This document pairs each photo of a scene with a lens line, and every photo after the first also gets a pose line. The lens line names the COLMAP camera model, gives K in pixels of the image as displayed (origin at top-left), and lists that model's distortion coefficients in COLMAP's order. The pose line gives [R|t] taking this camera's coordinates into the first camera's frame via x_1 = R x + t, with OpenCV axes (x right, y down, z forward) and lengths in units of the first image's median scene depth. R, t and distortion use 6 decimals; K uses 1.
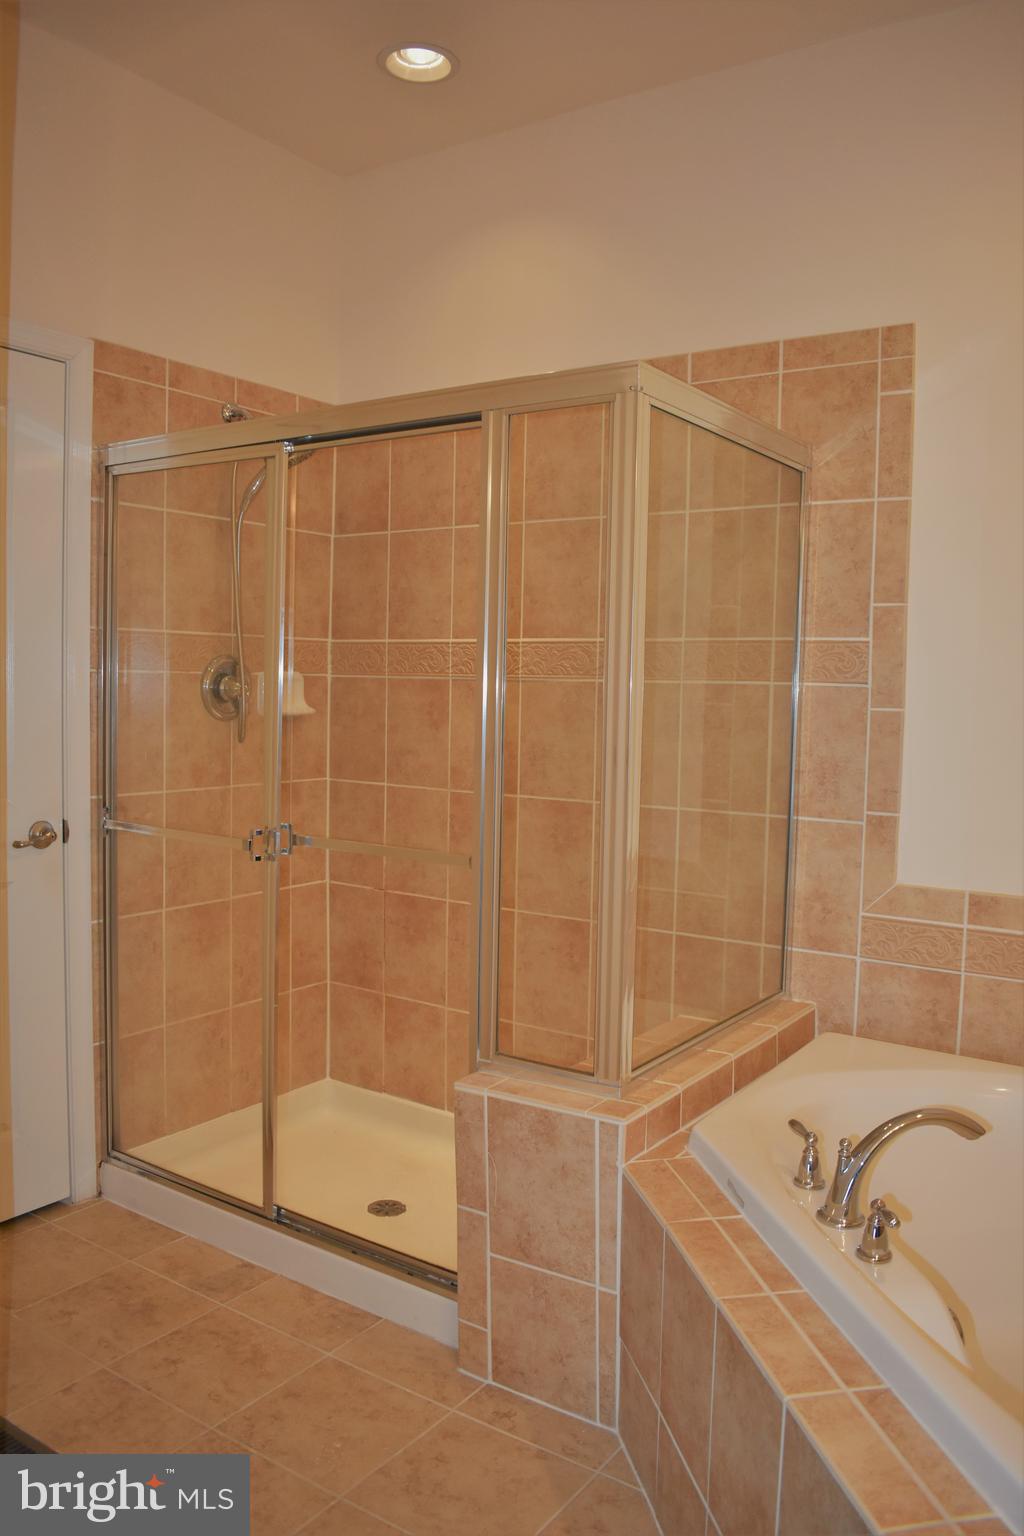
lens RADIAL K [[1223.0, 0, 508.5], [0, 1223.0, 760.8], [0, 0, 1]] dist [-0.067353, -0.005098]
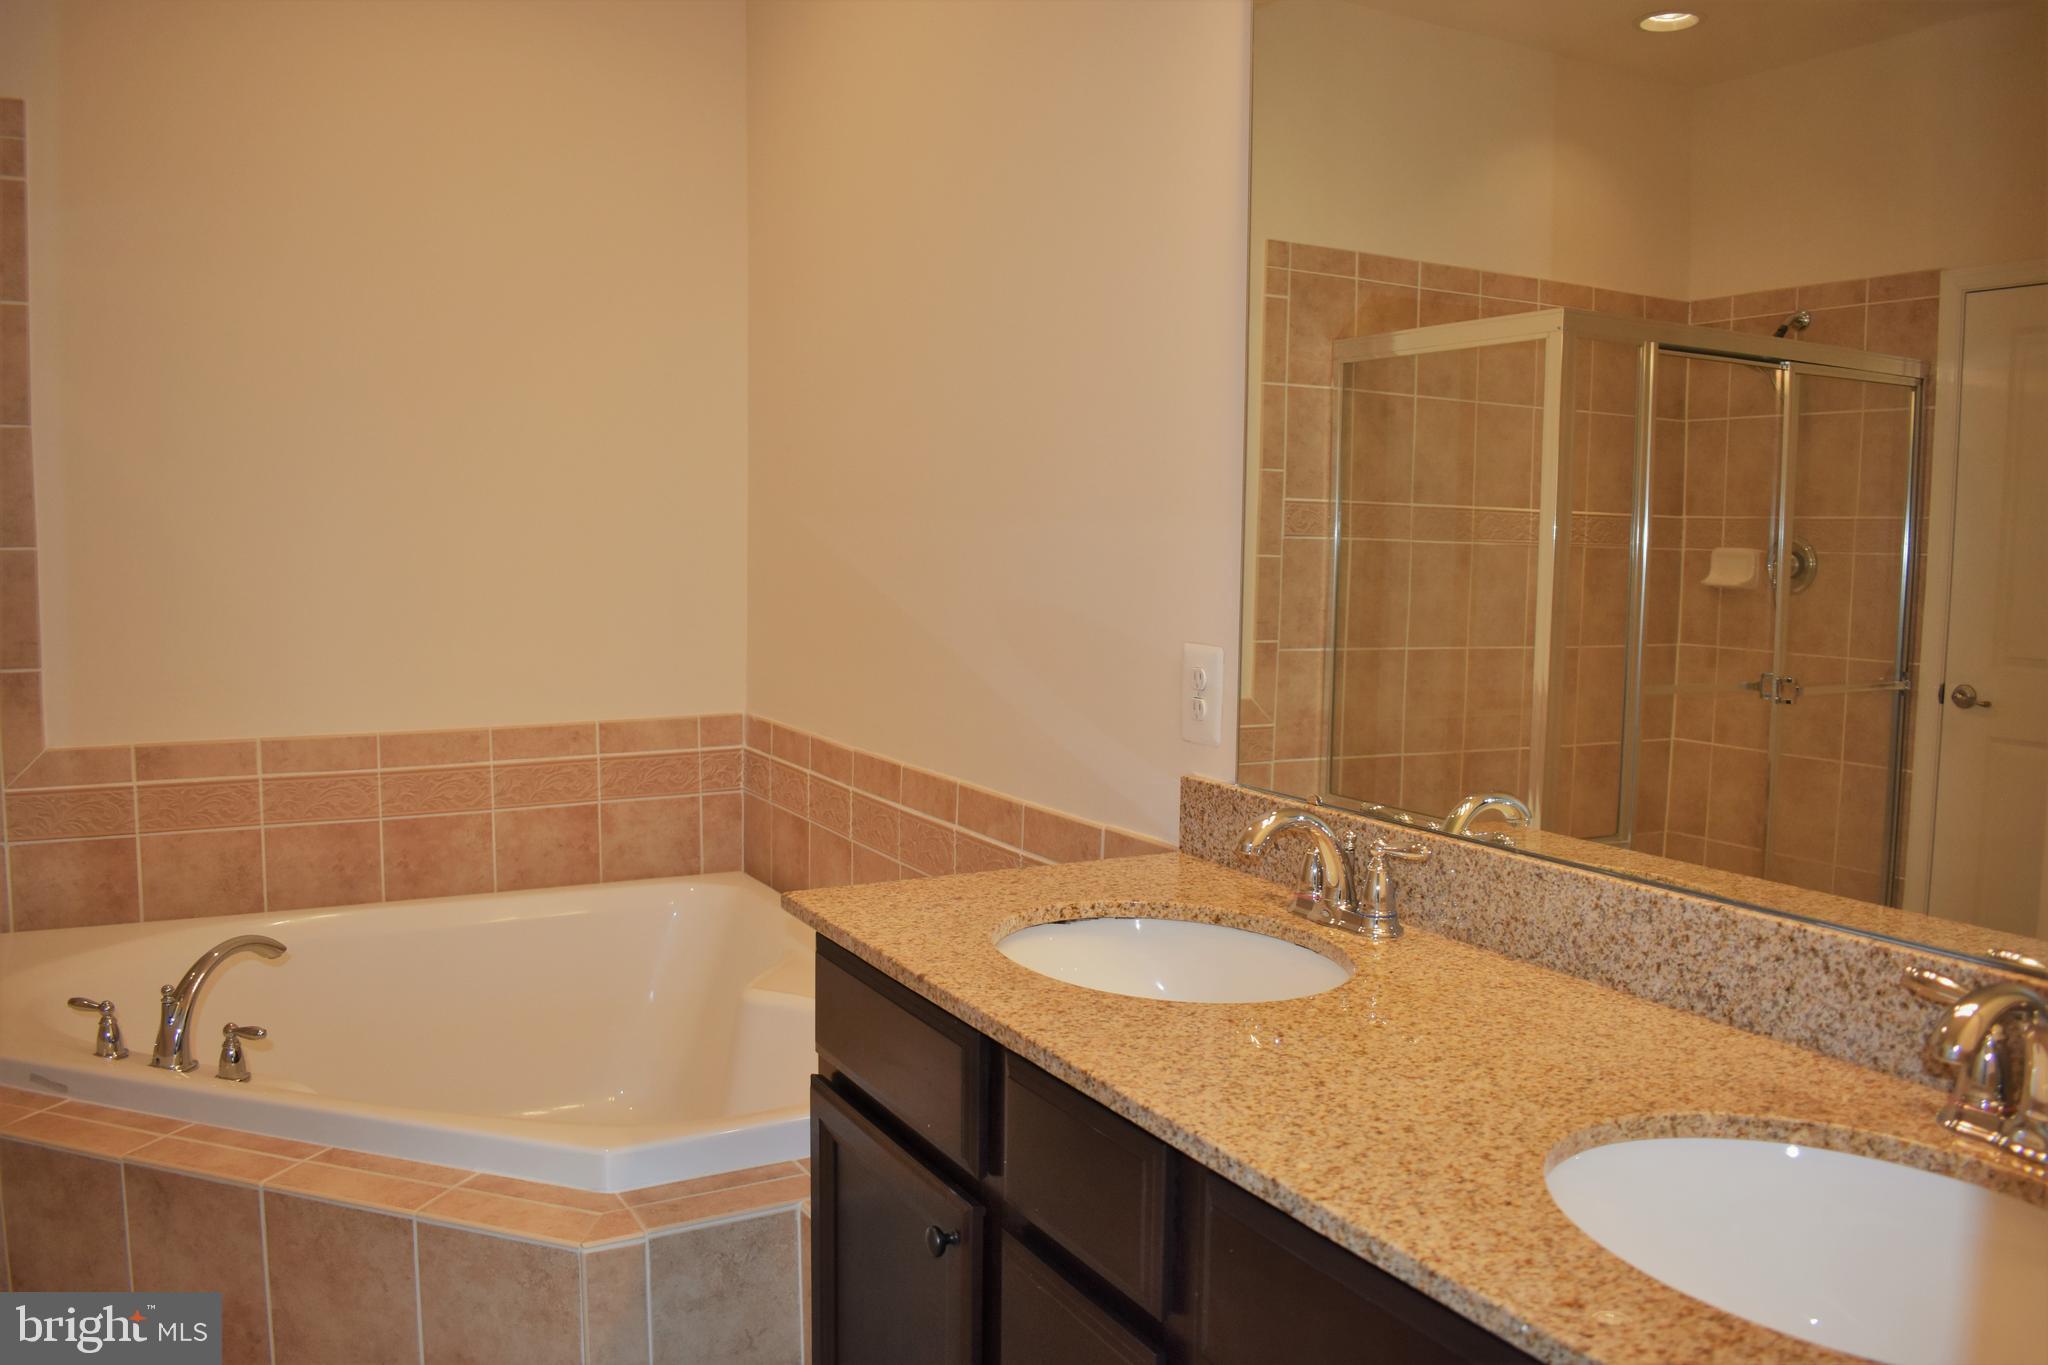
lens RADIAL K [[1630.7, 0, 1025.4], [0, 1630.7, 691.2], [0, 0, 1]] dist [-0.067353, -0.005098]
pose [[0.472192, -0.107395, 0.874929, -0.349095], [0.061701, 0.994143, 0.088728, 0.002531], [-0.879333, 0.012087, 0.476053, -0.161210]]
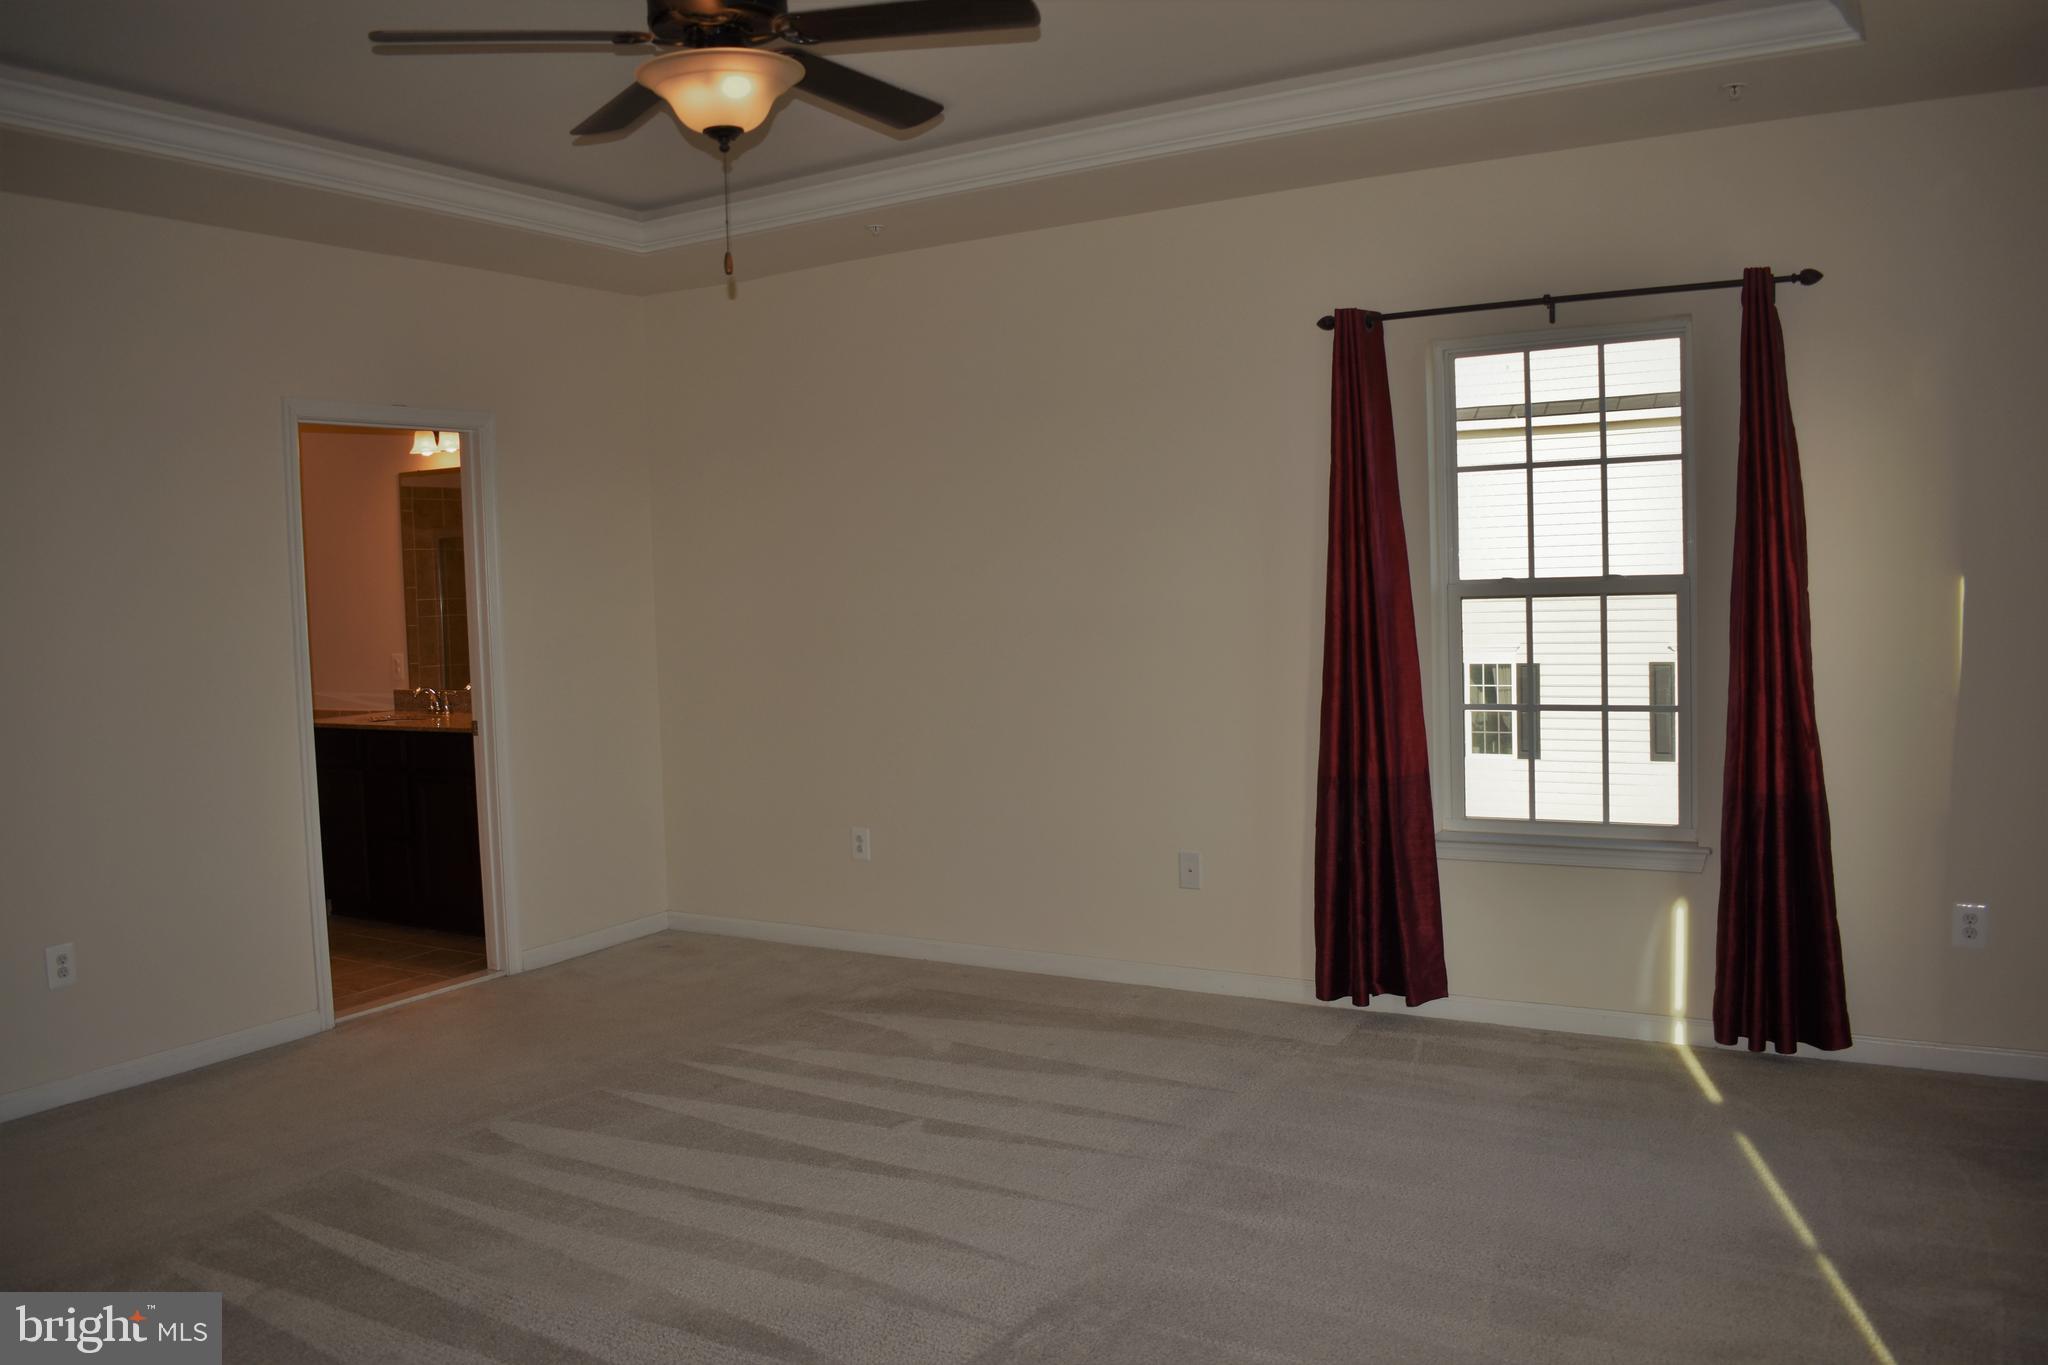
lens RADIAL K [[1630.7, 0, 1017.1], [0, 1630.7, 674.8], [0, 0, 1]] dist [-0.067353, -0.005098]
pose [[-0.027838, -0.077687, 0.996589, -4.409124], [0.094060, 0.992348, 0.079983, -0.039748], [-0.995177, 0.095966, -0.020318, -1.528256]]
